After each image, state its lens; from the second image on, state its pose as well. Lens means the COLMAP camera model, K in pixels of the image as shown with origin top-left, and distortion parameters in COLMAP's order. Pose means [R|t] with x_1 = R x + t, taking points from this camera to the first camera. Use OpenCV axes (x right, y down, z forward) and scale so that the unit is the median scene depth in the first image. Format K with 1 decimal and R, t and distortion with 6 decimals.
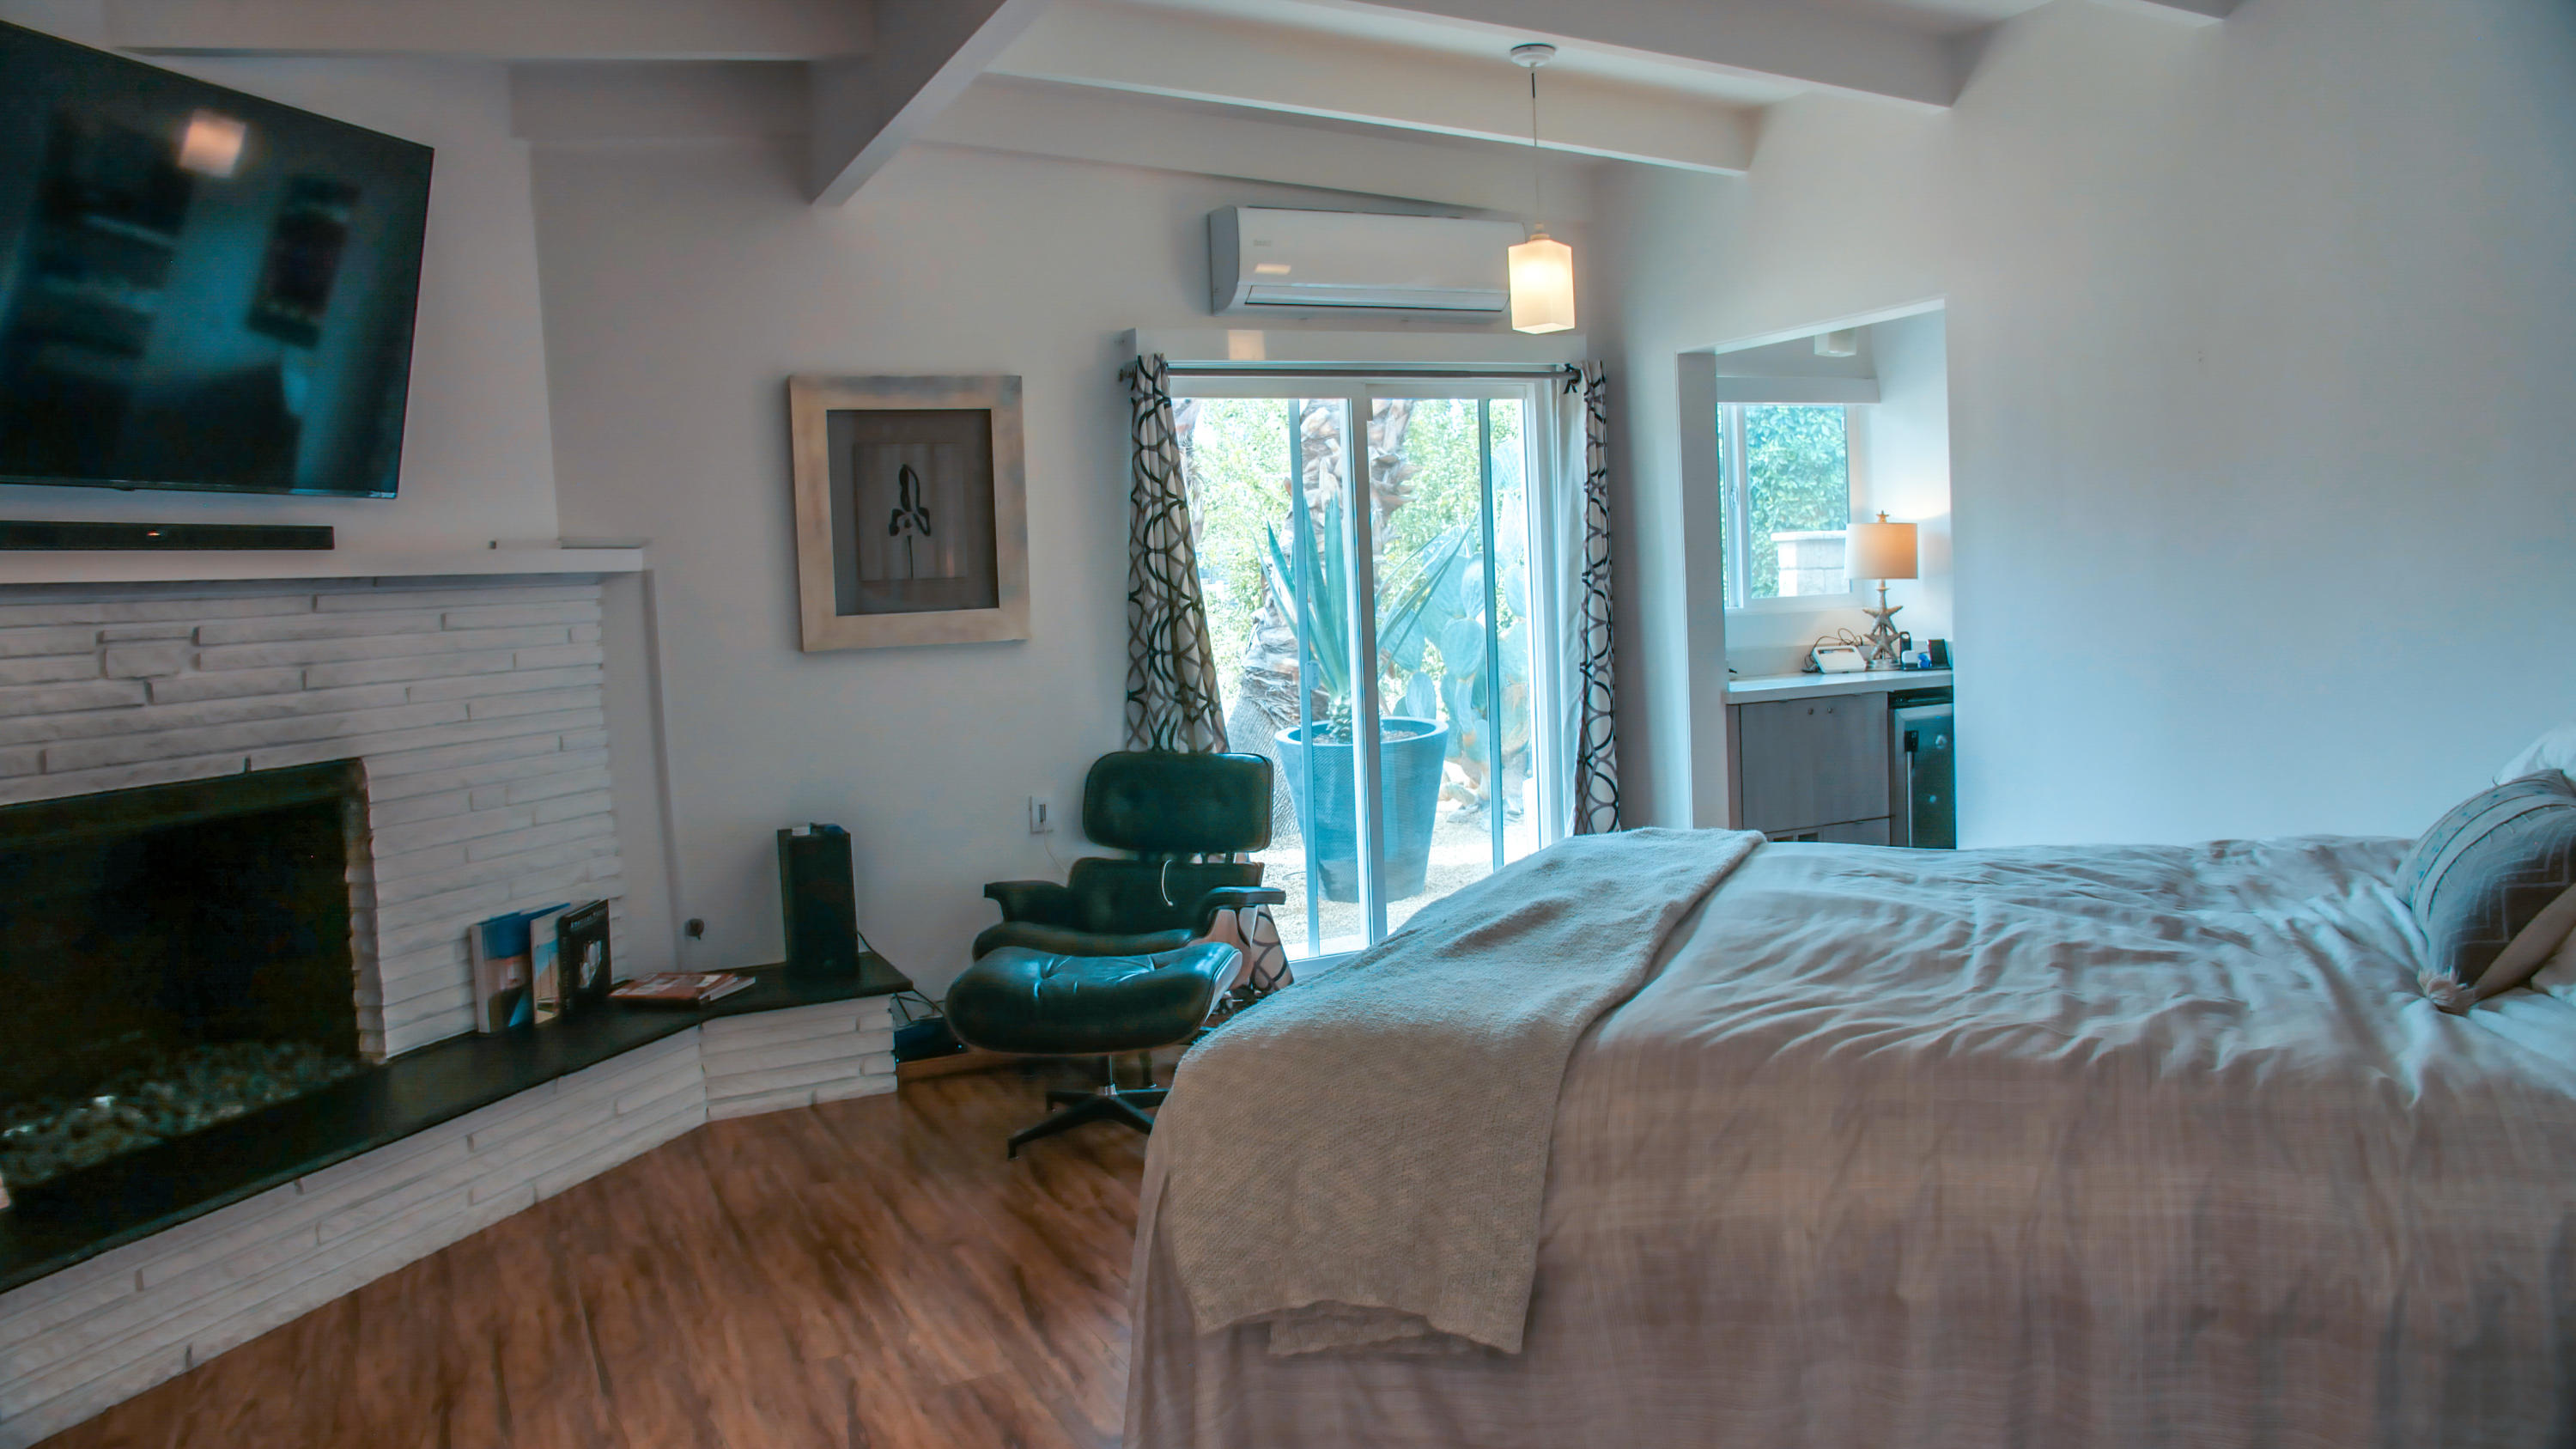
lens RADIAL K [[1815.3, 0, 1290.7], [0, 1815.3, 714.8], [0, 0, 1]] dist [-0.092050, 0.072084]
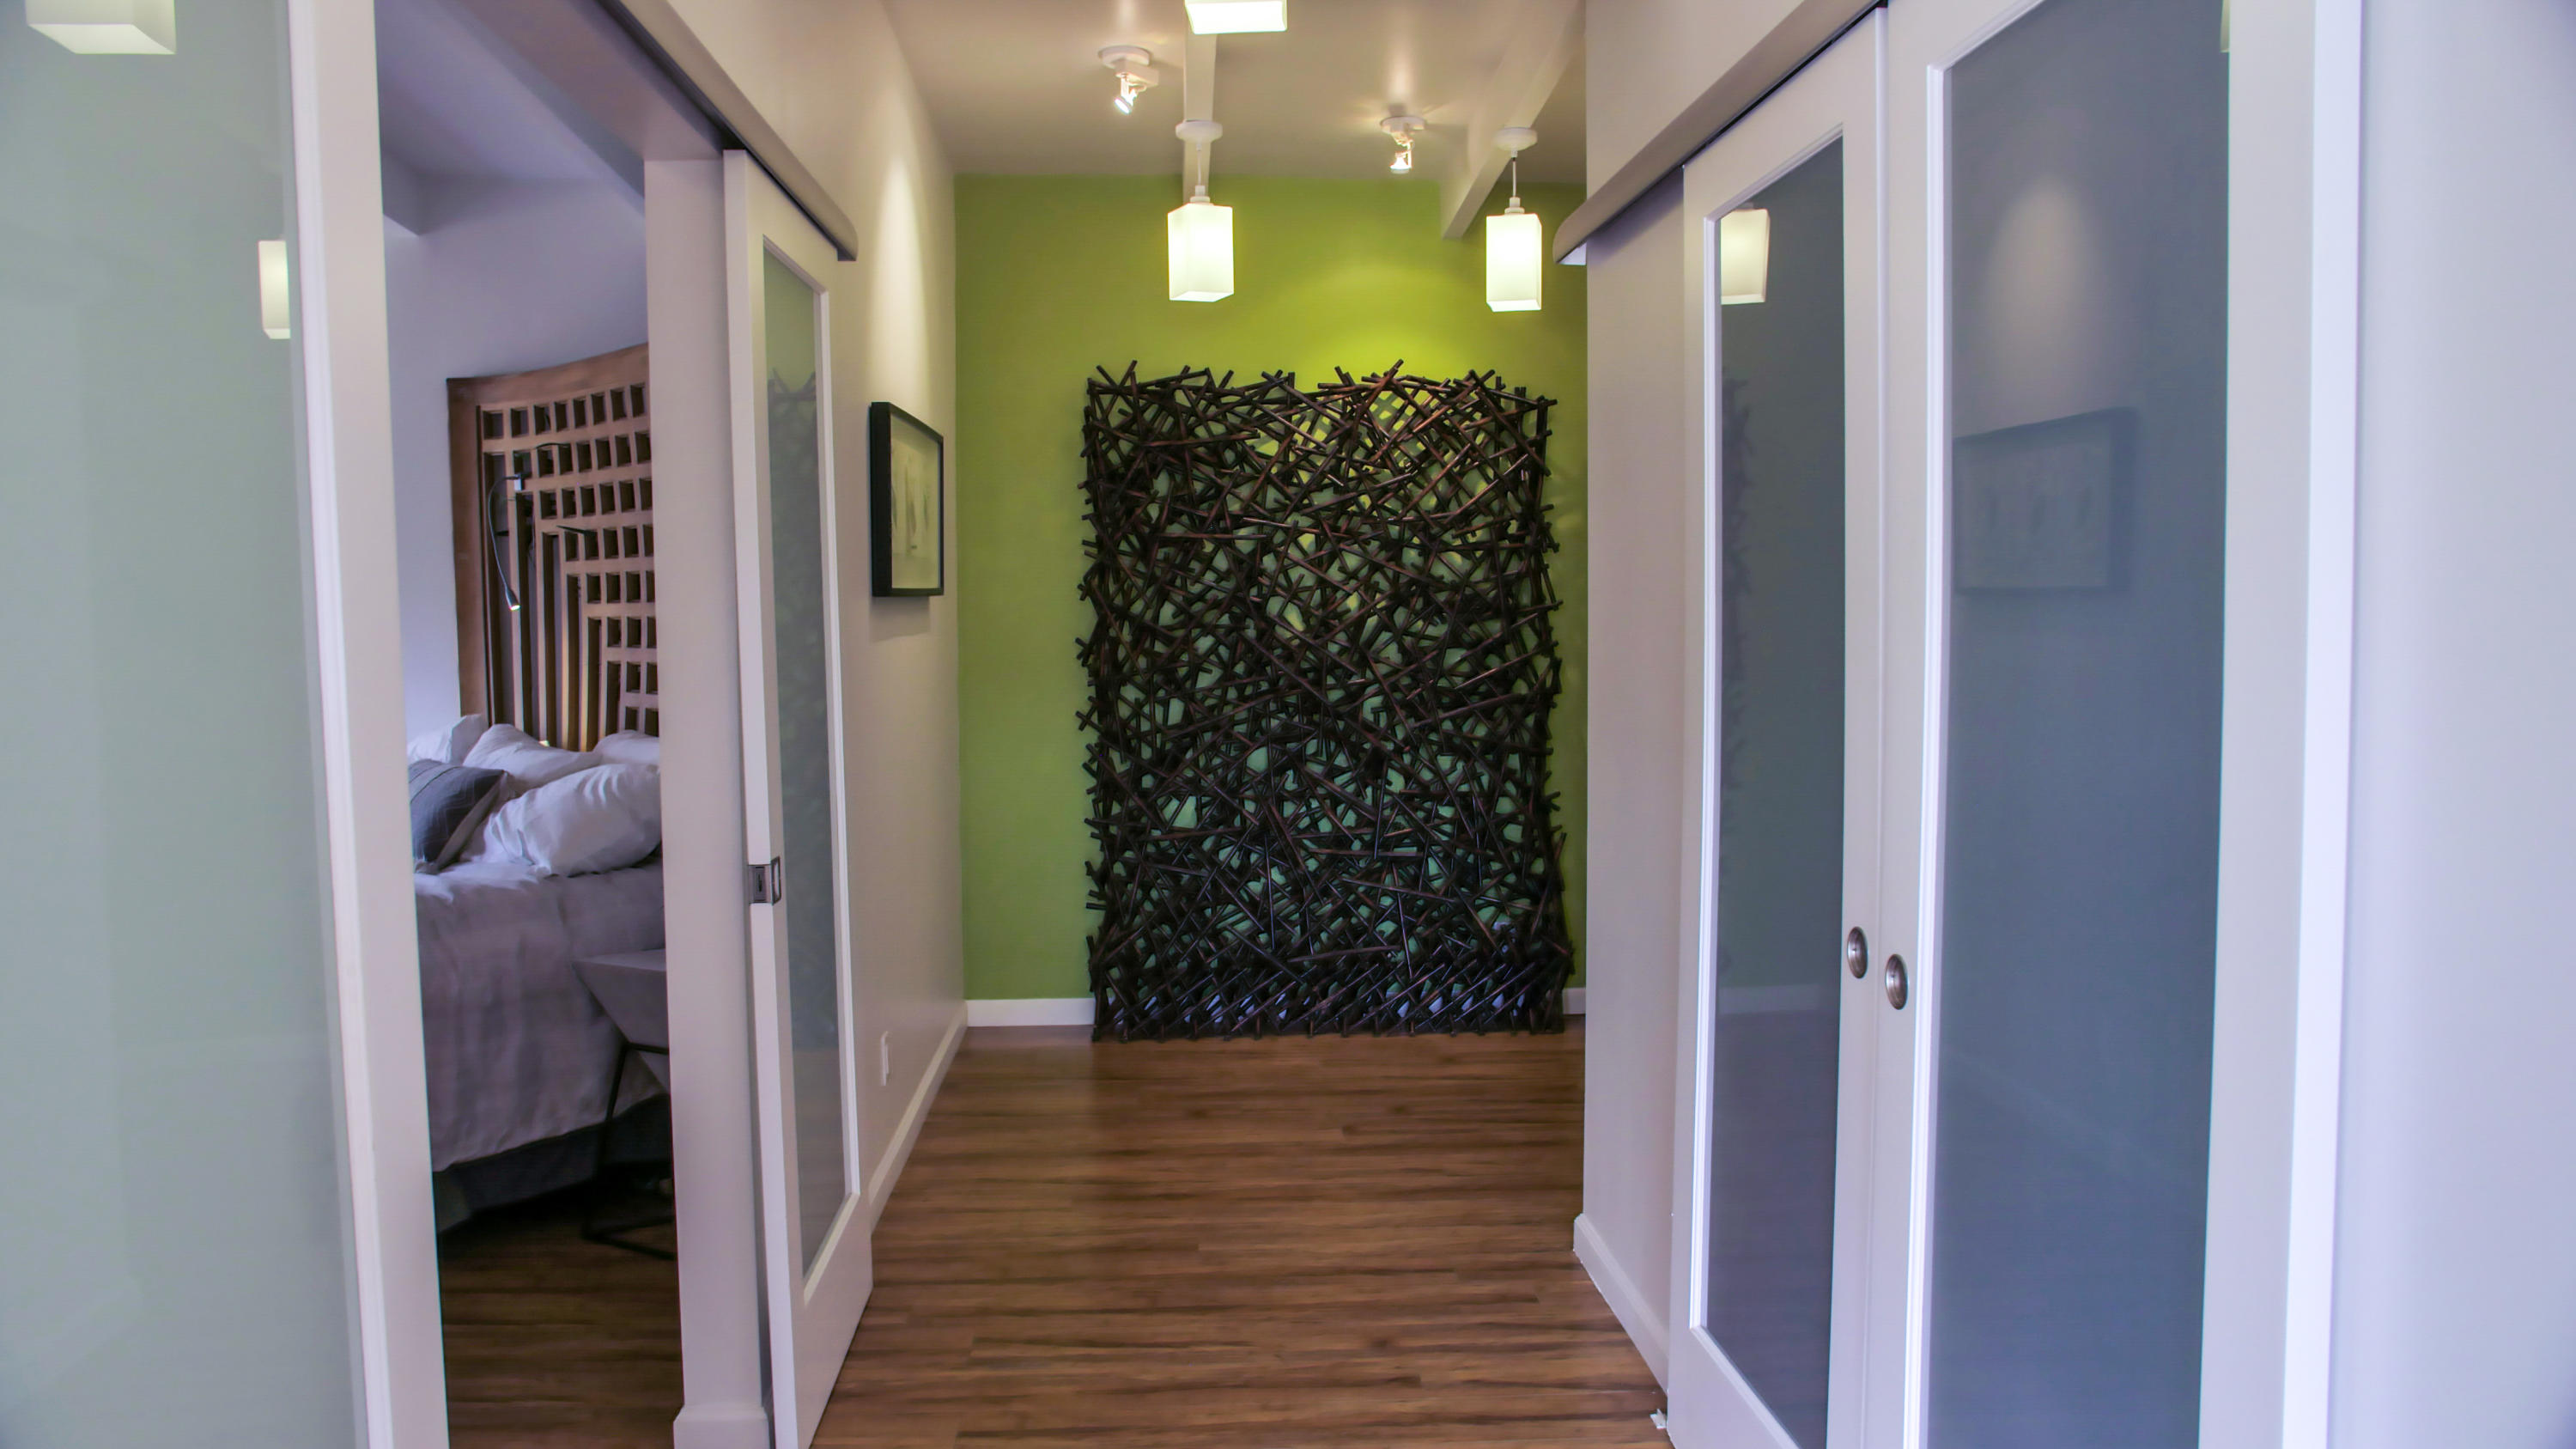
lens RADIAL K [[1815.3, 0, 1280.6], [0, 1815.3, 702.0], [0, 0, 1]] dist [-0.092050, 0.072084]
pose [[0.384960, -0.012643, 0.922847, -0.352677], [0.063305, 0.997913, -0.012736, 0.032104], [-0.920760, 0.063323, 0.384957, -0.269788]]
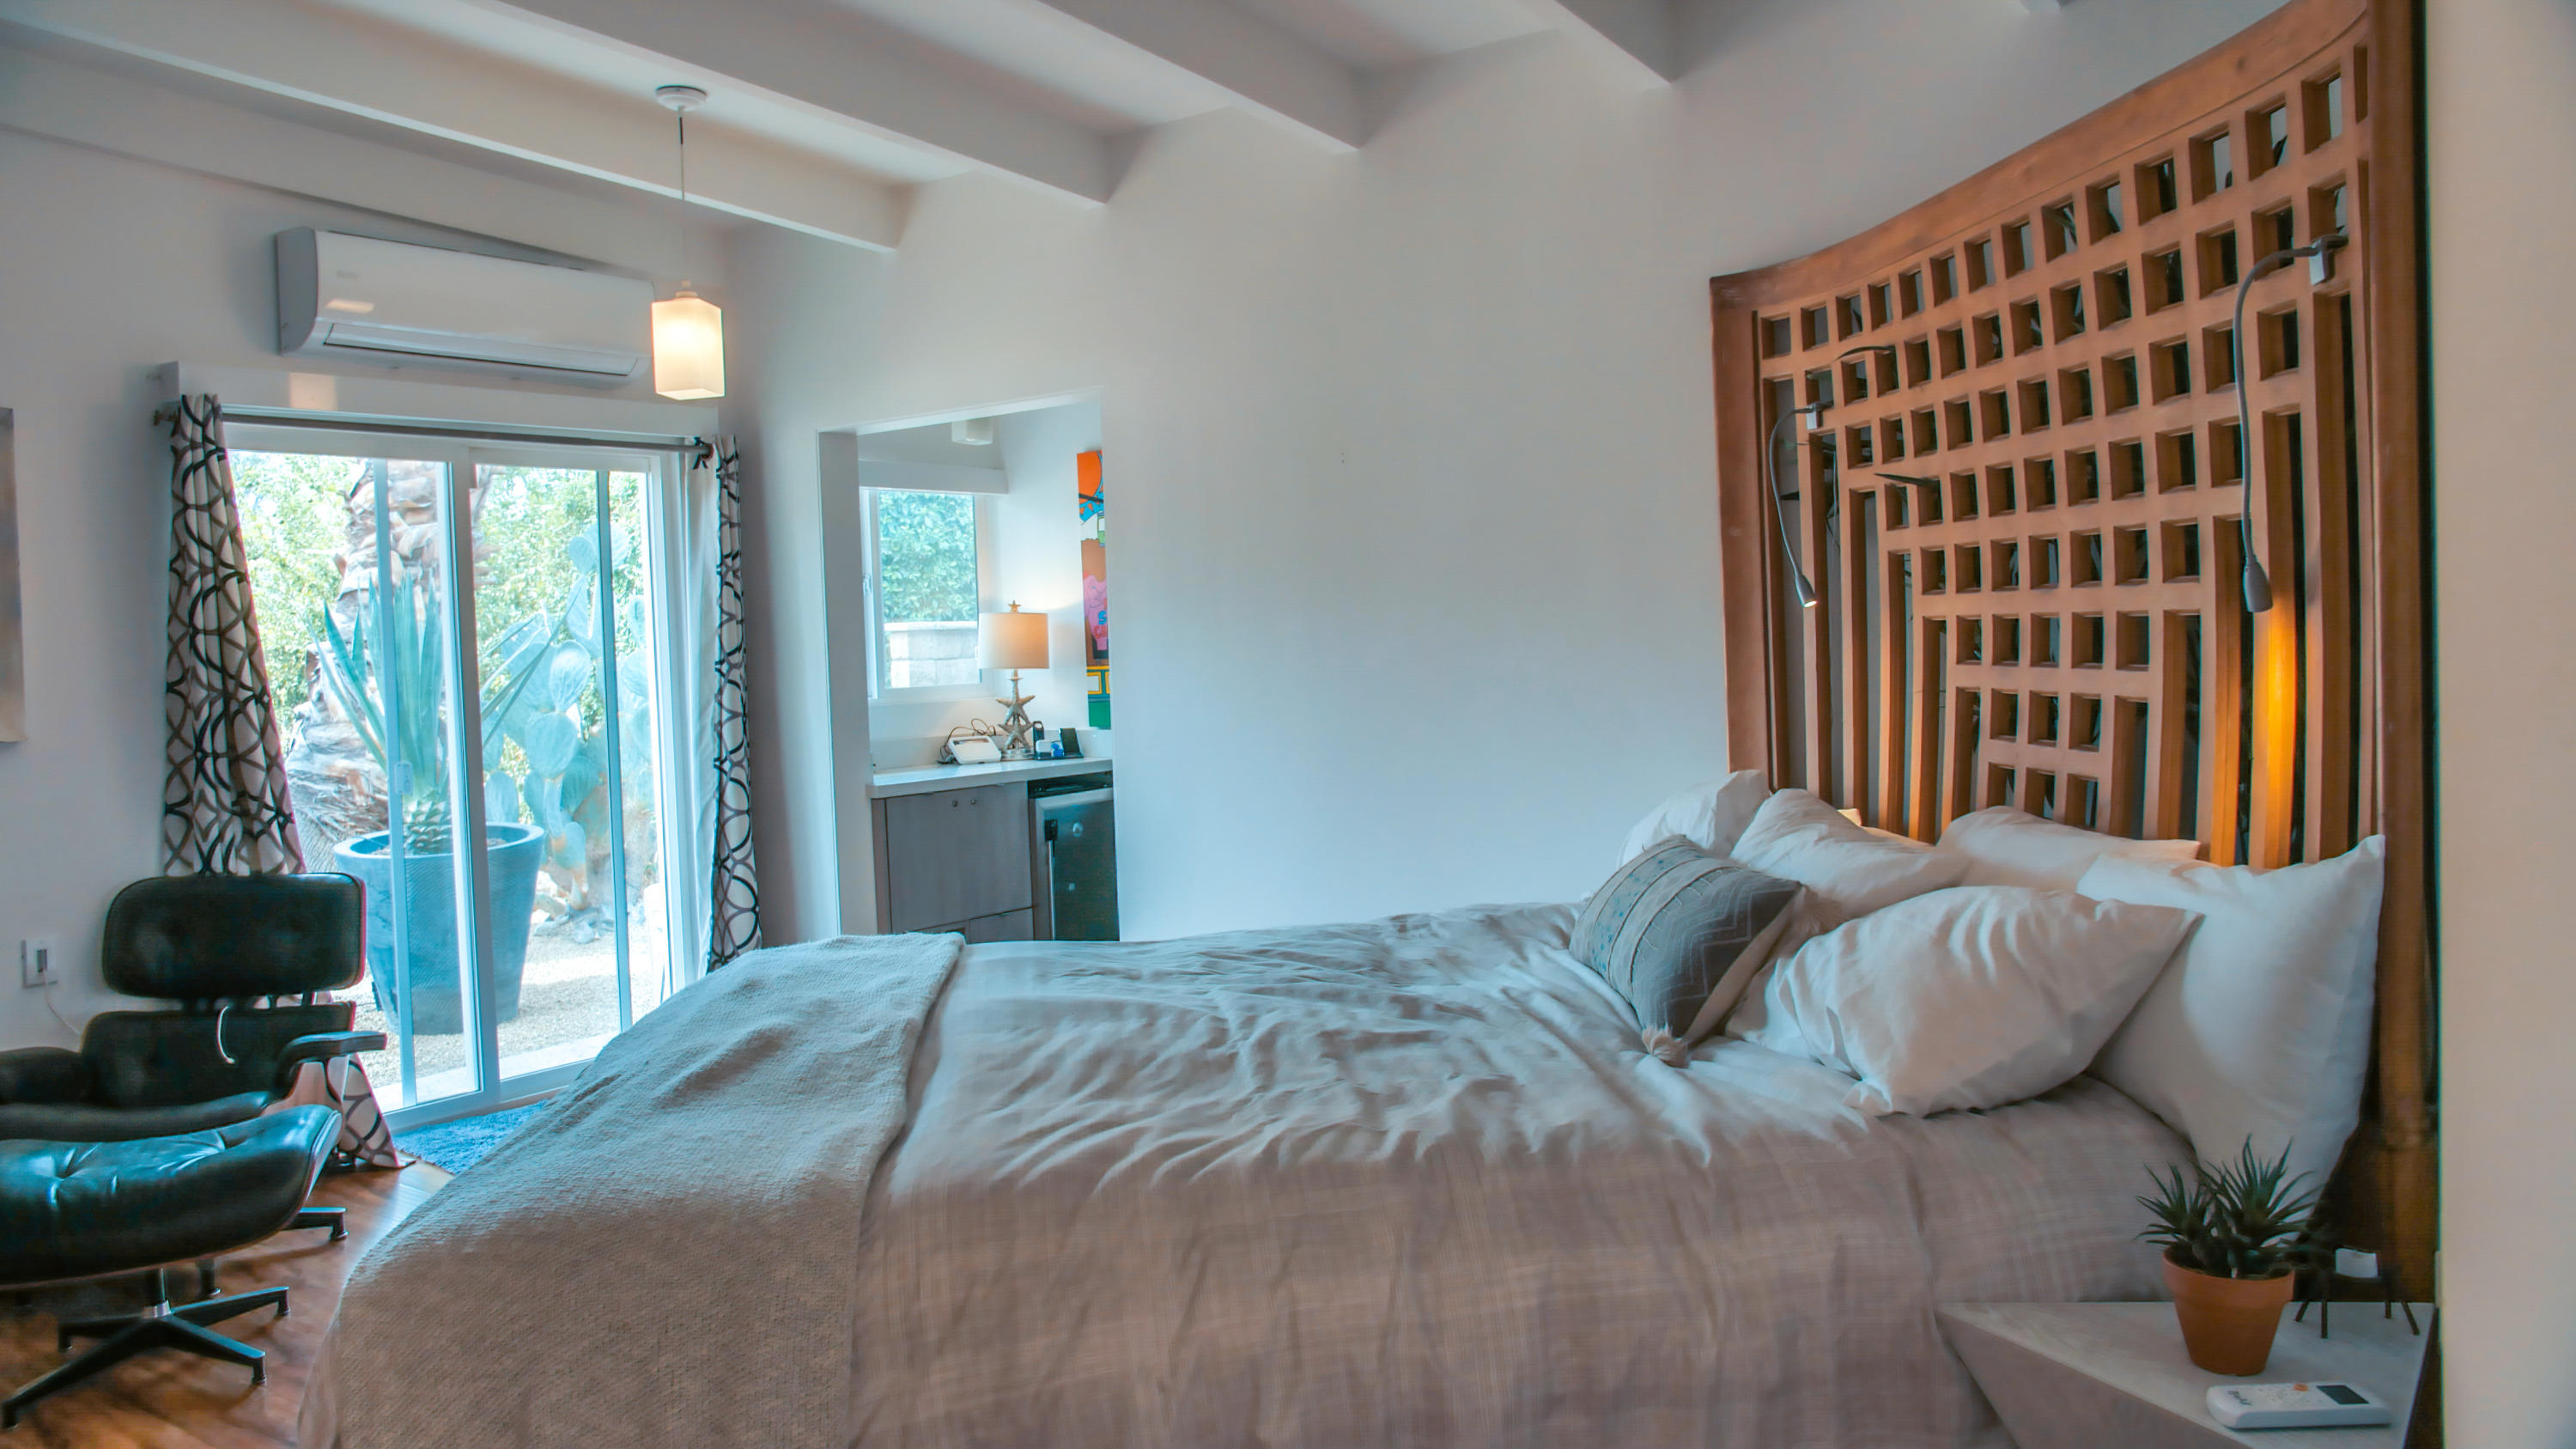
lens RADIAL K [[1815.3, 0, 1280.9], [0, 1815.3, 702.8], [0, 0, 1]] dist [-0.092050, 0.072084]
pose [[0.876242, -0.004334, 0.481853, -0.038939], [0.032225, 0.998248, -0.049621, -0.002680], [-0.480793, 0.059008, 0.874846, 0.070499]]
